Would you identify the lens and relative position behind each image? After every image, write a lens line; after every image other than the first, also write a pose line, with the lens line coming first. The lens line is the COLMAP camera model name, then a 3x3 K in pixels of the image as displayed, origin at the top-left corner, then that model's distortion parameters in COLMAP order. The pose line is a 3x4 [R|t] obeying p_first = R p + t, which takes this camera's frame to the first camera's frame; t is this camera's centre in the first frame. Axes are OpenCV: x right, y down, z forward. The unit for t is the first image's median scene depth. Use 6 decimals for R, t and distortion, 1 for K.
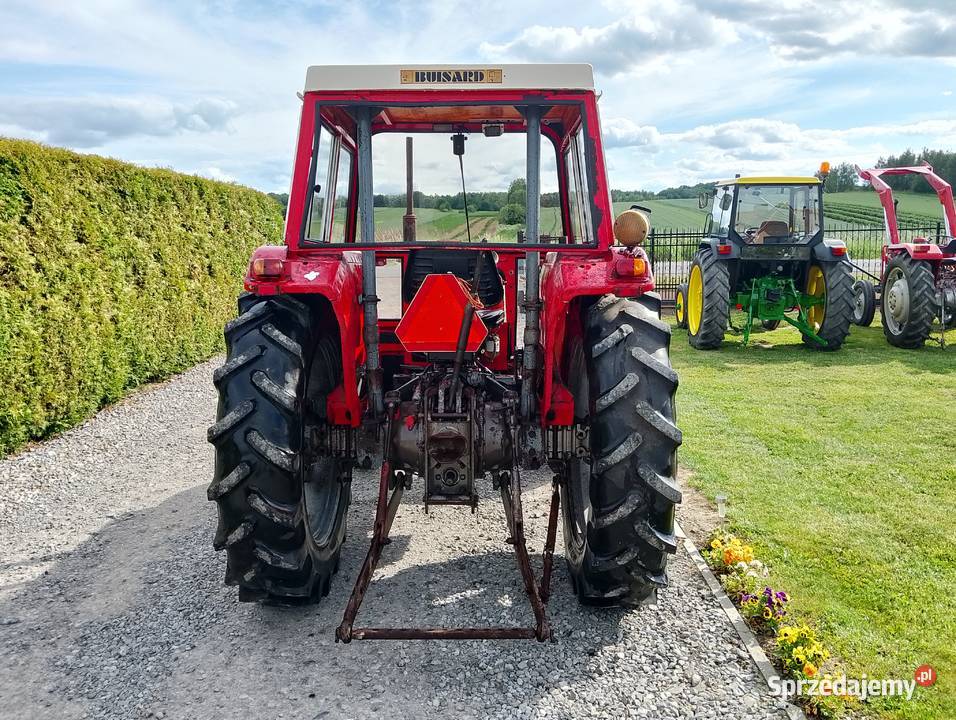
lens RADIAL K [[764.4, 0, 477.6], [0, 764.4, 372.9], [0, 0, 1]] dist [0.029436, -0.004177]
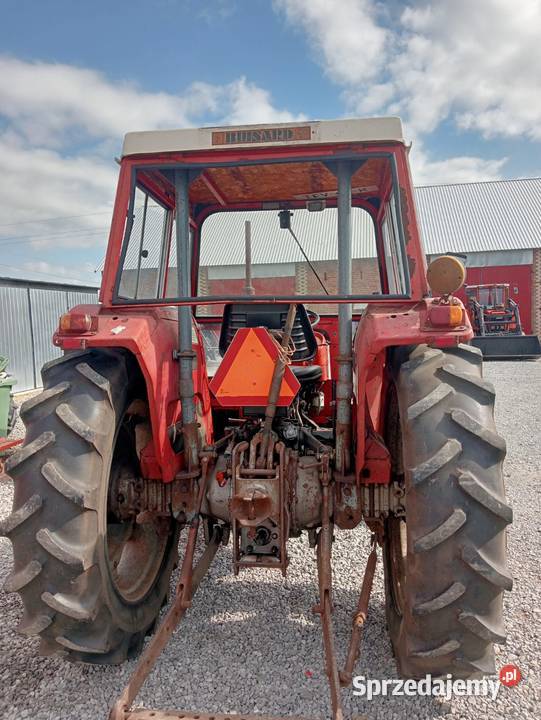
lens RADIAL K [[582.9, 0, 270.5], [0, 582.9, 360.0], [0, 0, 1]] dist [0.094887, -0.192698]
pose [[0.995317, -0.006365, -0.096455, 0.046950], [-0.003944, 0.994324, -0.106318, -0.006207], [0.096584, 0.106201, 0.989643, 0.235438]]
